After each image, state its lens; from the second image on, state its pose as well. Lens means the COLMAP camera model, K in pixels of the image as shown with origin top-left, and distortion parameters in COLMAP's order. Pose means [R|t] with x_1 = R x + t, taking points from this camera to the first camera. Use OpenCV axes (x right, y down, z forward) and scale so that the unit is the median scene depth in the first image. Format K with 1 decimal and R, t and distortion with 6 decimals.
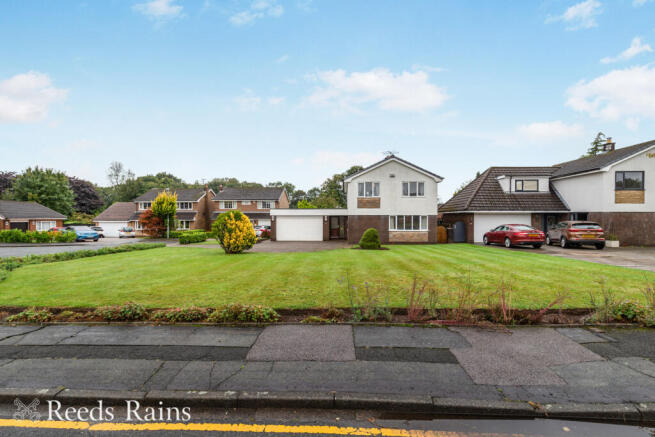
lens RADIAL K [[303.8, 0, 327.1], [0, 303.8, 217.5], [0, 0, 1]] dist [0.000733, -0.000001]
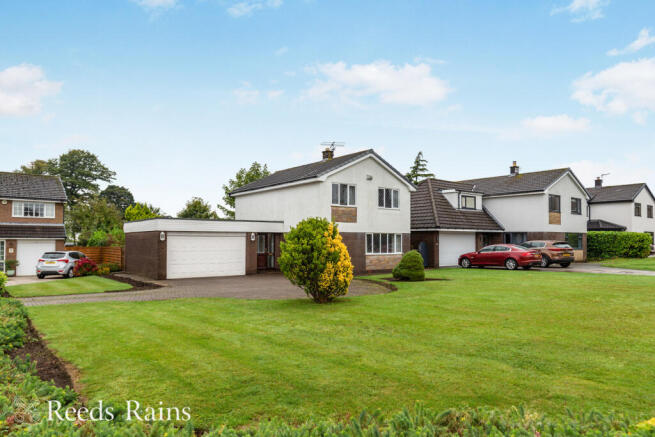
lens RADIAL K [[432.8, 0, 327.0], [0, 432.8, 217.0], [0, 0, 1]] dist [-0.001020, -0.000441]
pose [[0.755326, 0.034367, 0.654448, -0.525036], [-0.003755, 0.998835, -0.048118, 0.004302], [-0.655339, 0.033888, 0.754574, 0.296508]]
